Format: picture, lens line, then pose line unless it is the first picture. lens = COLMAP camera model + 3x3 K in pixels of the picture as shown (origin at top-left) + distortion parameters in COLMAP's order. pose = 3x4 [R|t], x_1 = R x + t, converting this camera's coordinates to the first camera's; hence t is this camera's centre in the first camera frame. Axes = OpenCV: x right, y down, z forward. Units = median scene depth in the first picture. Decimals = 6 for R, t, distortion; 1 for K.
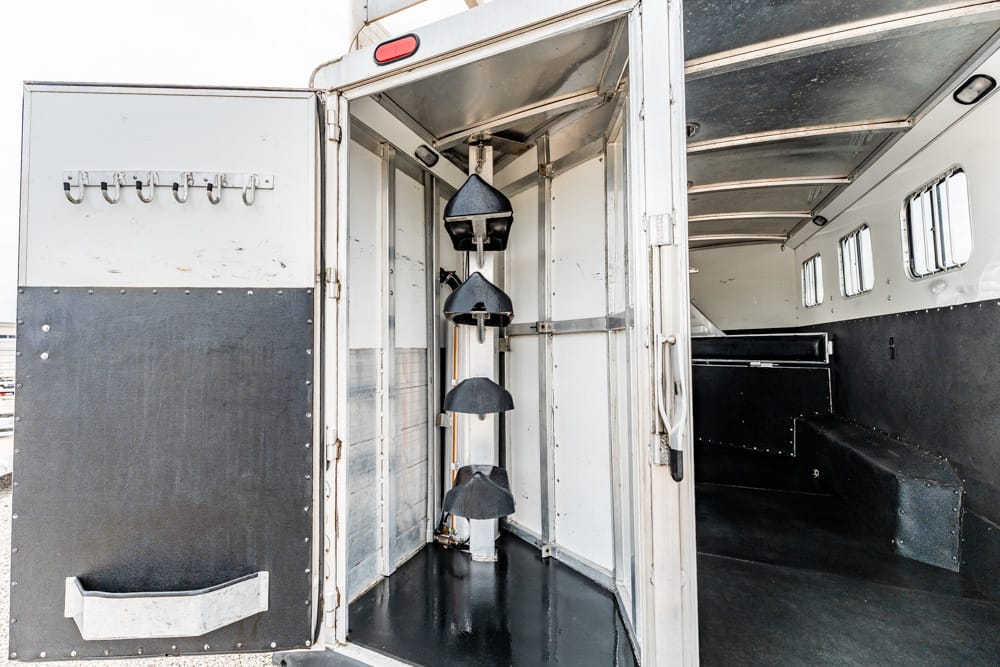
lens RADIAL K [[382.6, 0, 494.4], [0, 382.6, 332.4], [0, 0, 1]] dist [-0.000569, -0.000057]
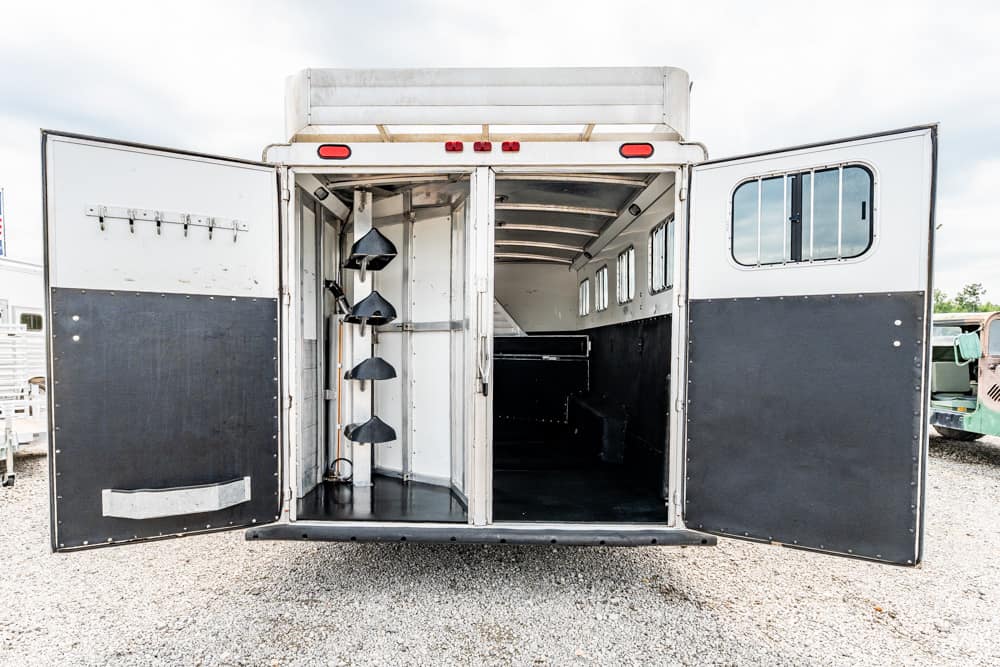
lens RADIAL K [[812.3, 0, 500.0], [0, 812.3, 333.5], [0, 0, 1]] dist [0.000241, 0.002128]
pose [[0.907985, 0.024471, 0.418288, -0.946879], [-0.027344, 0.999626, 0.000876, -0.000283], [-0.418110, -0.012234, 0.908314, -2.195086]]
